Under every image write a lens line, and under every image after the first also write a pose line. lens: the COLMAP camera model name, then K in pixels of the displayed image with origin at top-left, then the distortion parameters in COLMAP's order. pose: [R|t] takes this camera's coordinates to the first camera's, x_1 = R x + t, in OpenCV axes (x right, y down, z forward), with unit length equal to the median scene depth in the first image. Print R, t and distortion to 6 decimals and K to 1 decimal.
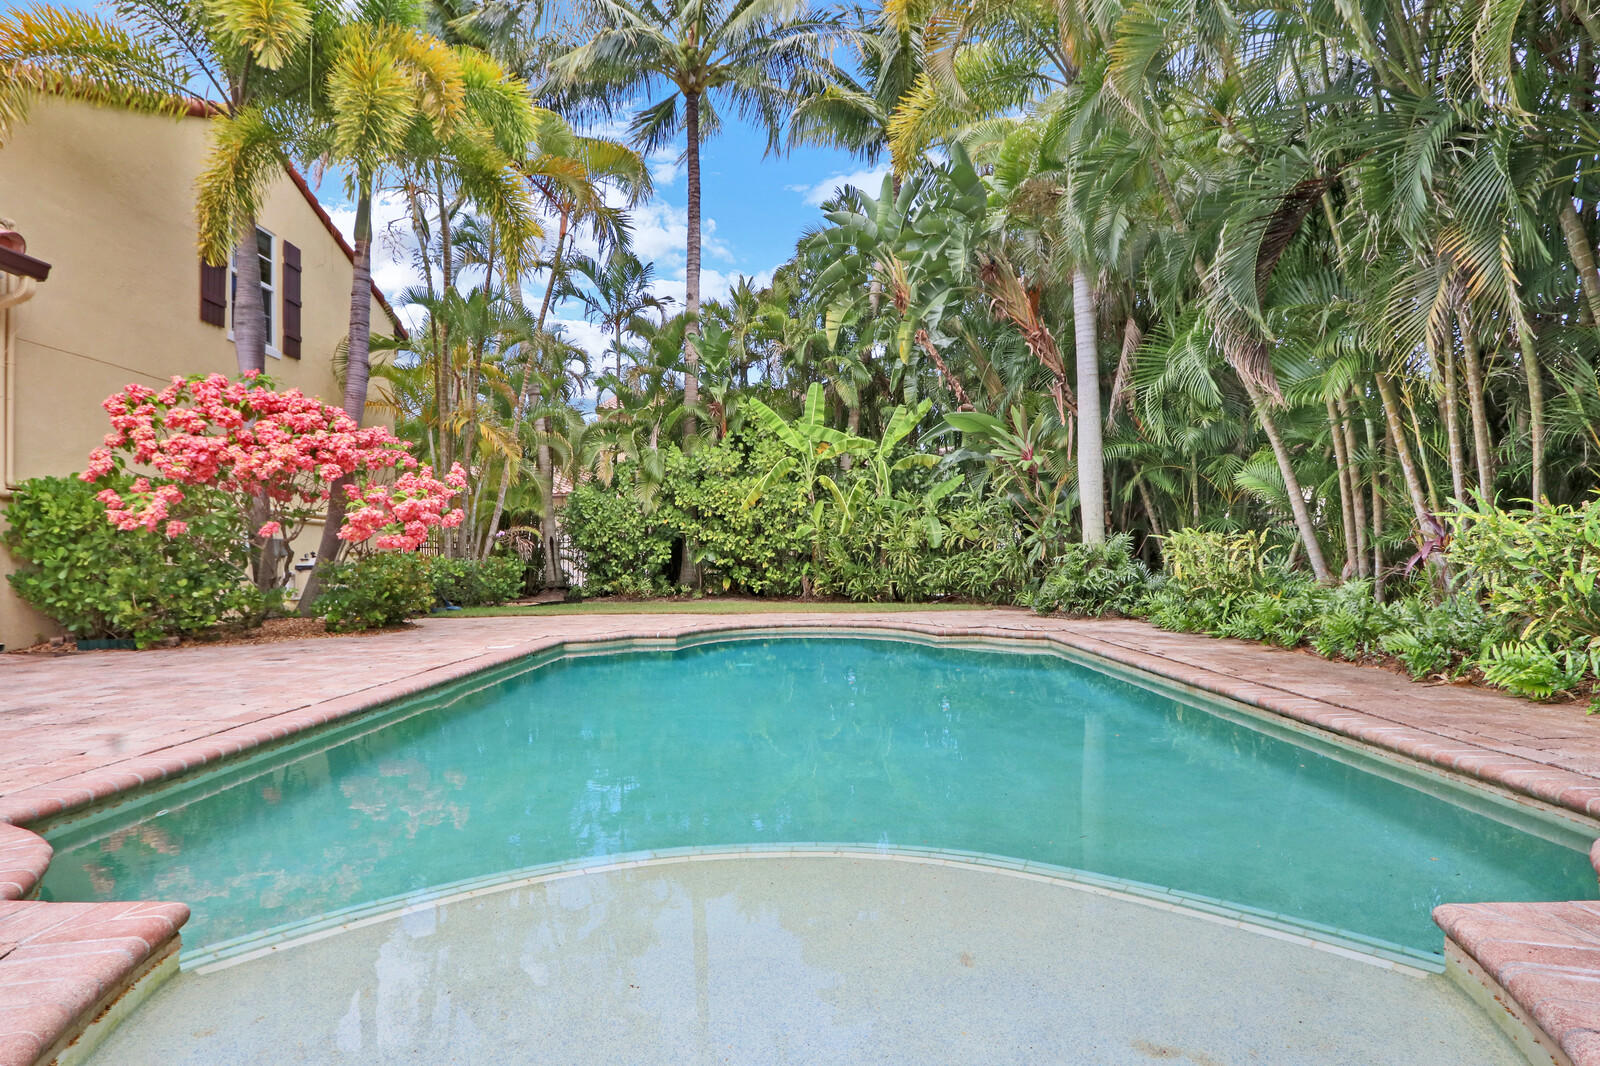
lens RADIAL K [[815.2, 0, 800.0], [0, 815.2, 533.0], [0, 0, 1]] dist [-0.014613, -0.000872]
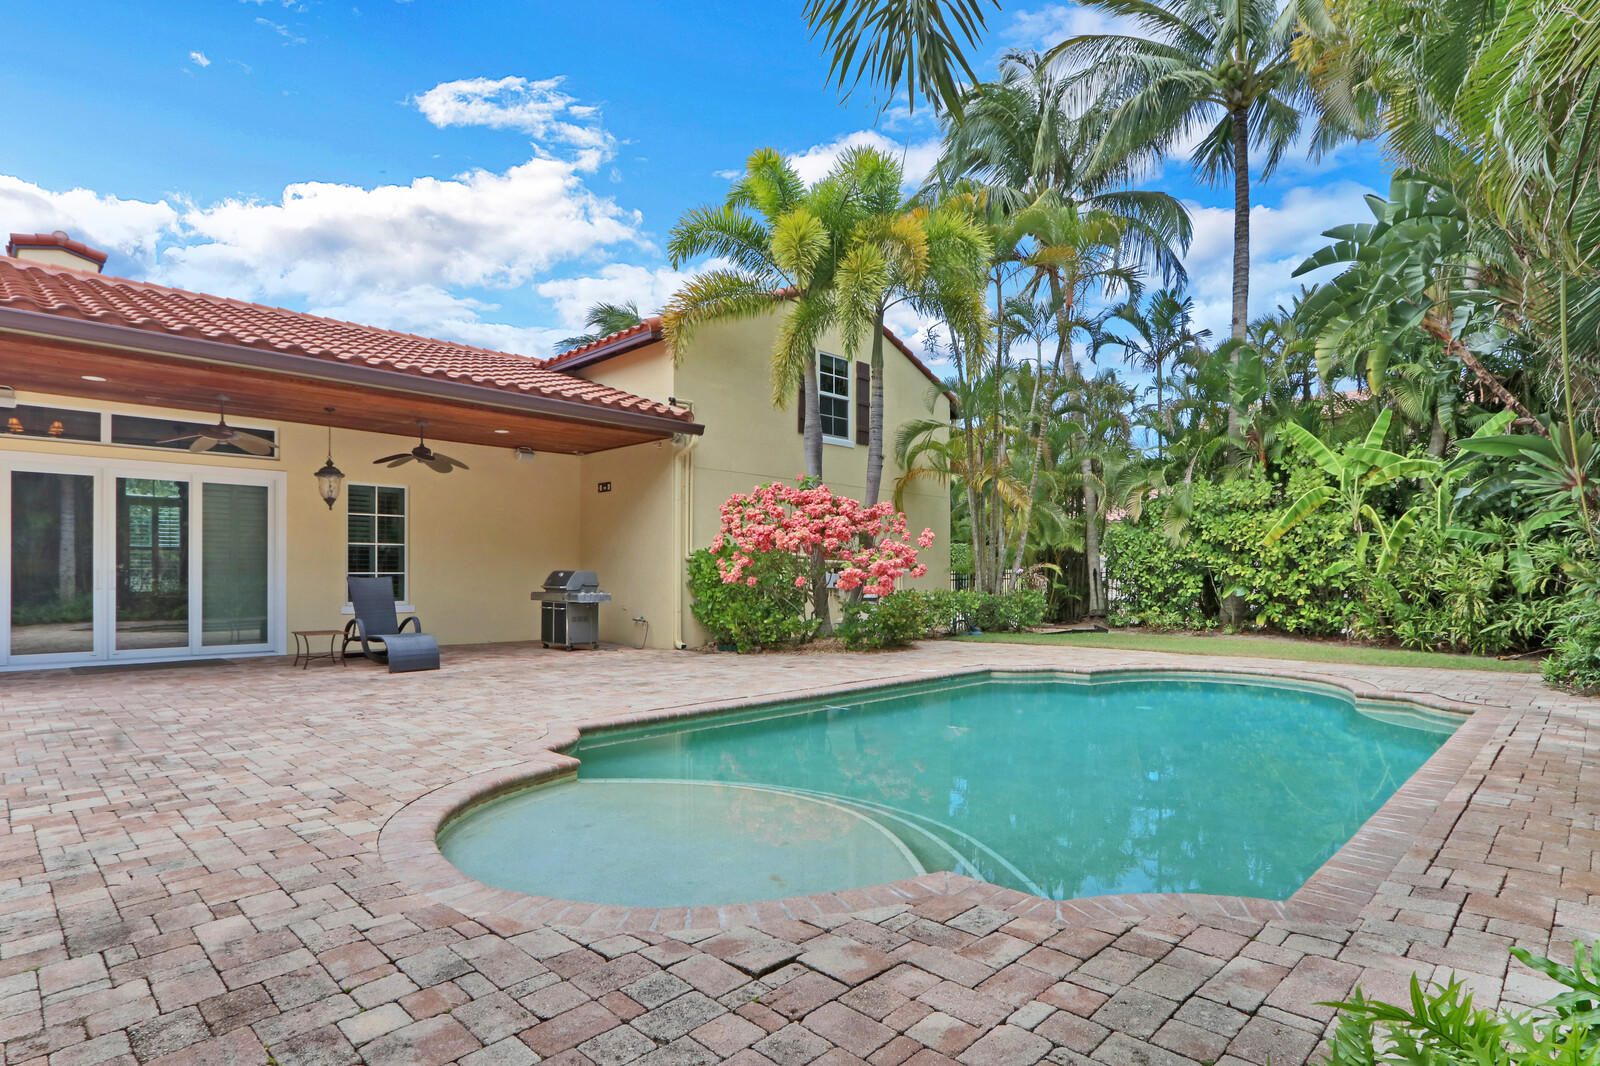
lens RADIAL K [[759.6, 0, 798.4], [0, 759.6, 556.2], [0, 0, 1]] dist [-0.023265, 0.000584]
pose [[0.748945, -0.011262, -0.662536, 0.101196], [0.009821, 0.999934, -0.005895, -0.014688], [0.662559, -0.002092, 0.749007, -0.029782]]
